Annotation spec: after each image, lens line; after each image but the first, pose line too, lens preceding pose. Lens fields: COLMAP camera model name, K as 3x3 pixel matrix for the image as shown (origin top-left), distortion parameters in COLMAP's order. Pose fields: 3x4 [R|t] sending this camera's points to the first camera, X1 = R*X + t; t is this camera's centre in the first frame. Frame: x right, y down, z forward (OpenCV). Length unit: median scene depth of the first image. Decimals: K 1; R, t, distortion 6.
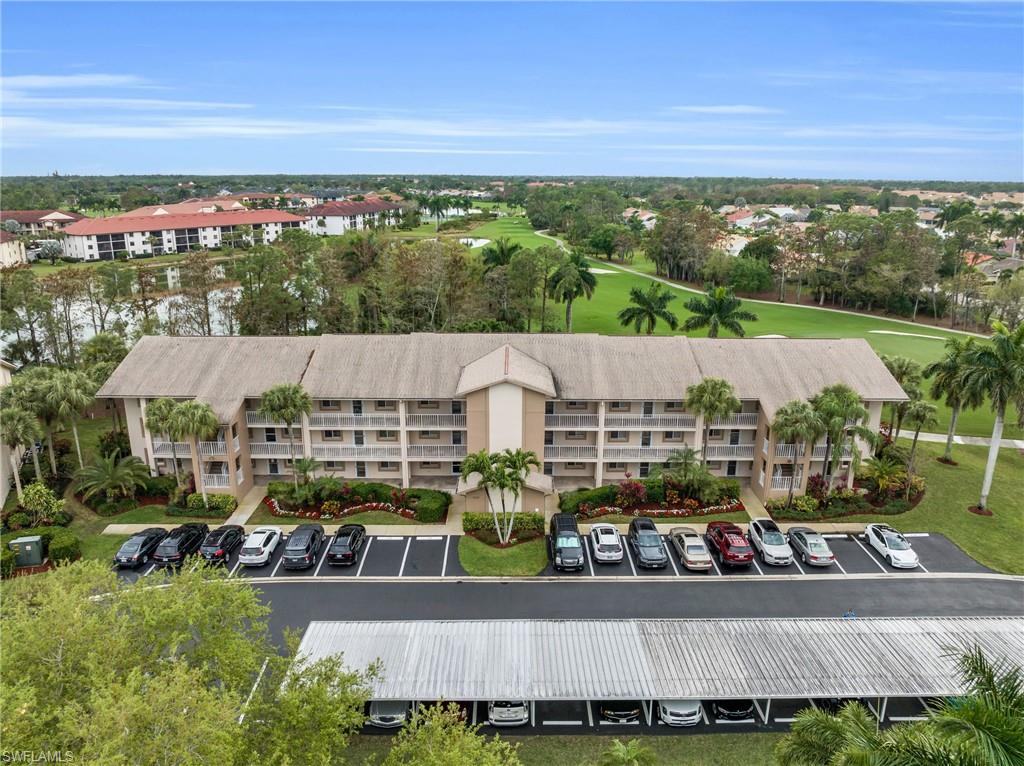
lens RADIAL K [[720.5, 0, 514.3], [0, 720.5, 384.5], [0, 0, 1]] dist [-0.043758, 0.012190]
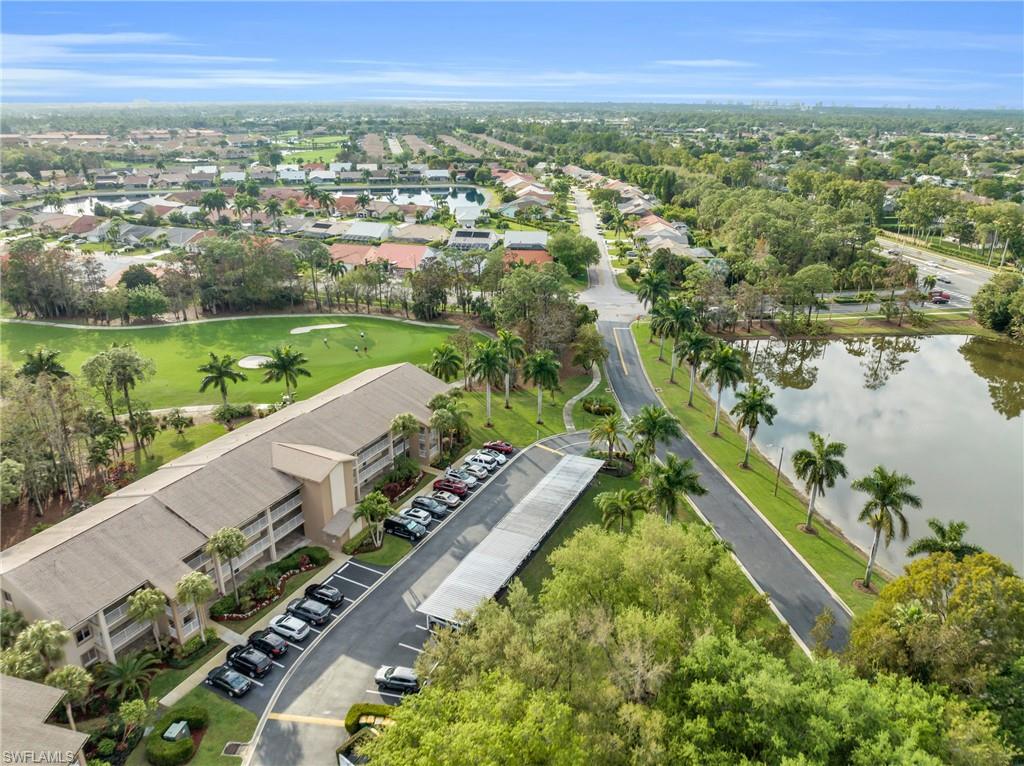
lens RADIAL K [[720.5, 0, 514.3], [0, 720.5, 384.5], [0, 0, 1]] dist [-0.043758, 0.012190]
pose [[0.460242, -0.331600, 0.823541, -1.080471], [0.245218, 0.939021, 0.241057, -0.453234], [-0.853256, 0.091003, 0.513491, -0.208261]]
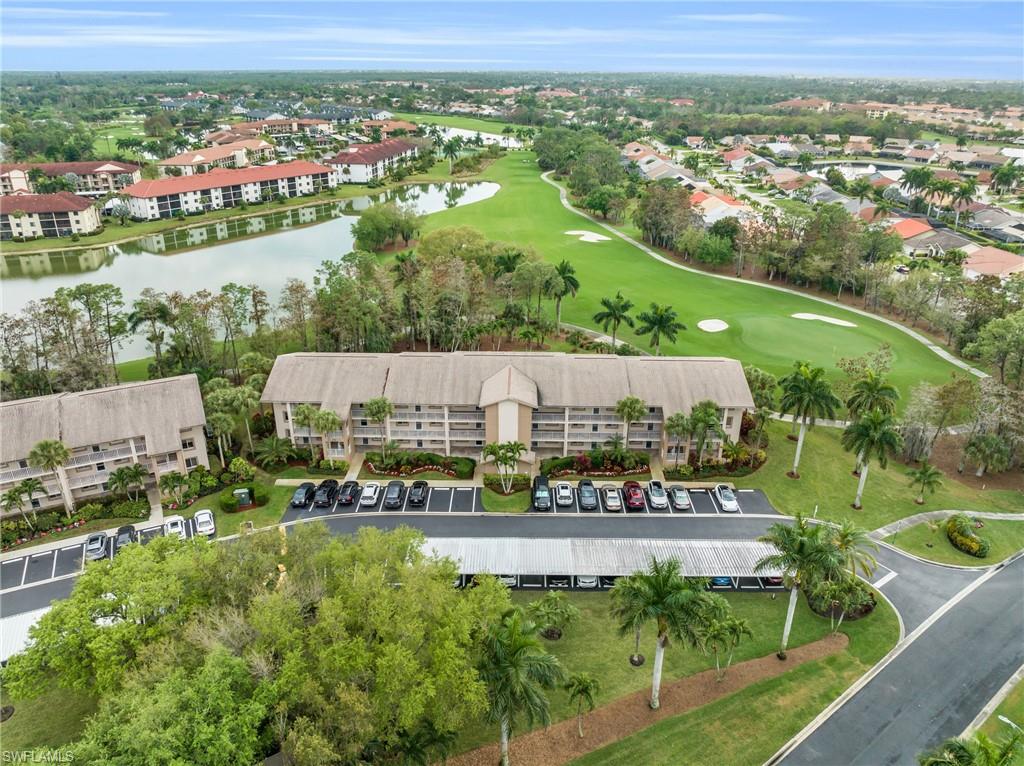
lens RADIAL K [[720.5, 0, 514.3], [0, 720.5, 384.5], [0, 0, 1]] dist [-0.043758, 0.012190]
pose [[0.999889, 0.007937, -0.012590, 0.022066], [-0.006191, 0.991083, 0.133104, -0.253511], [0.013534, -0.133011, 0.991022, -0.652512]]
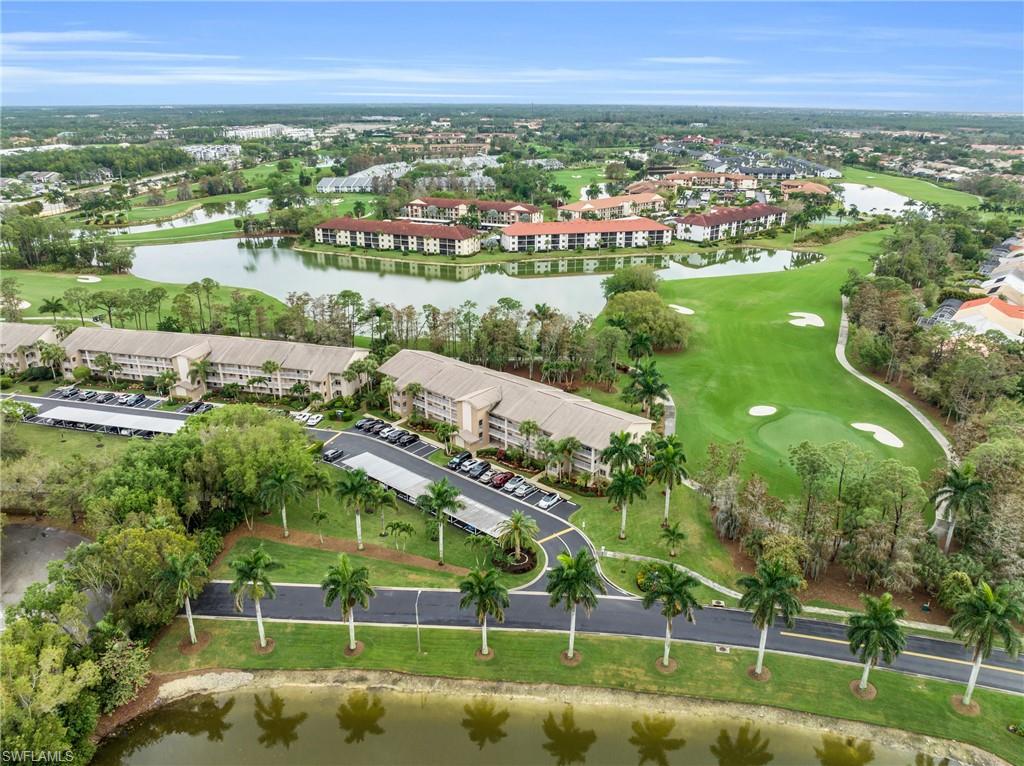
lens RADIAL K [[720.5, 0, 514.3], [0, 720.5, 384.5], [0, 0, 1]] dist [-0.043758, 0.012190]
pose [[0.764061, 0.237344, -0.599898, 1.695010], [-0.182666, 0.971405, 0.151675, -0.496474], [0.618743, -0.006308, 0.785568, -1.016402]]
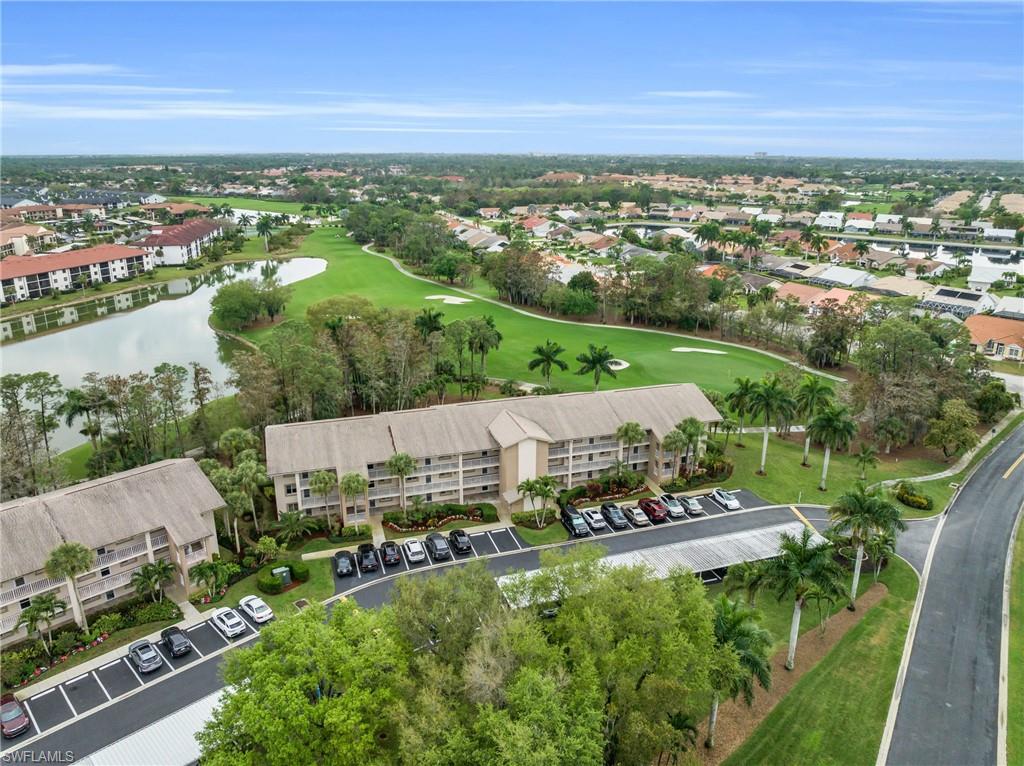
lens RADIAL K [[720.5, 0, 514.3], [0, 720.5, 384.5], [0, 0, 1]] dist [-0.043758, 0.012190]
pose [[0.951449, -0.096964, 0.292136, -0.527815], [0.087392, 0.995126, 0.045673, -0.210271], [-0.295141, -0.017925, 0.955286, -0.661734]]
